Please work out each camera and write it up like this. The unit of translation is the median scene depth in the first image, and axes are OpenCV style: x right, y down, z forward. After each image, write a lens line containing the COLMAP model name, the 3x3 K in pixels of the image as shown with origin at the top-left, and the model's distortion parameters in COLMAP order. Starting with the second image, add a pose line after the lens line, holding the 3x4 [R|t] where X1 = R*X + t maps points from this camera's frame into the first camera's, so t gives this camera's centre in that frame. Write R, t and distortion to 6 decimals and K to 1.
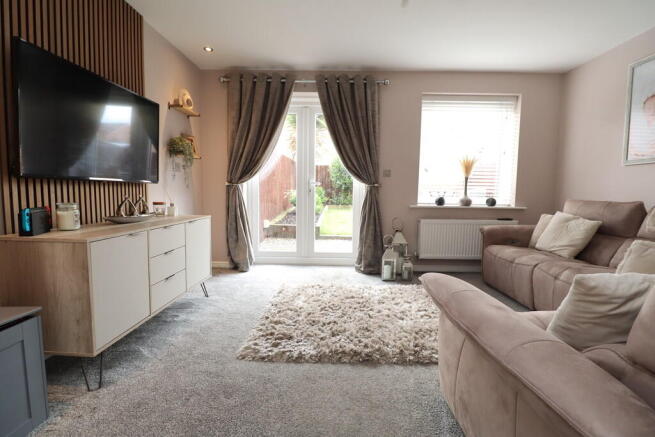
lens RADIAL K [[304.3, 0, 334.9], [0, 304.3, 215.4], [0, 0, 1]] dist [-0.012914, -0.001574]
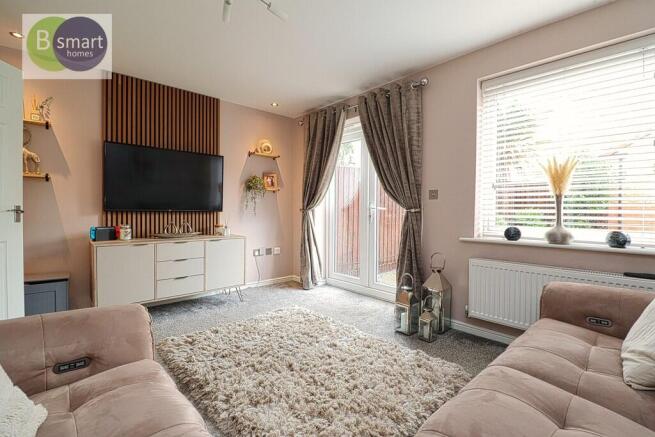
lens RADIAL K [[304.3, 0, 334.9], [0, 304.3, 215.4], [0, 0, 1]] dist [-0.012914, -0.001574]
pose [[0.688982, 0.000101, -0.724779, 0.581646], [-0.055261, 0.997096, -0.052392, -0.032367], [0.722669, 0.076149, 0.686987, 0.303980]]
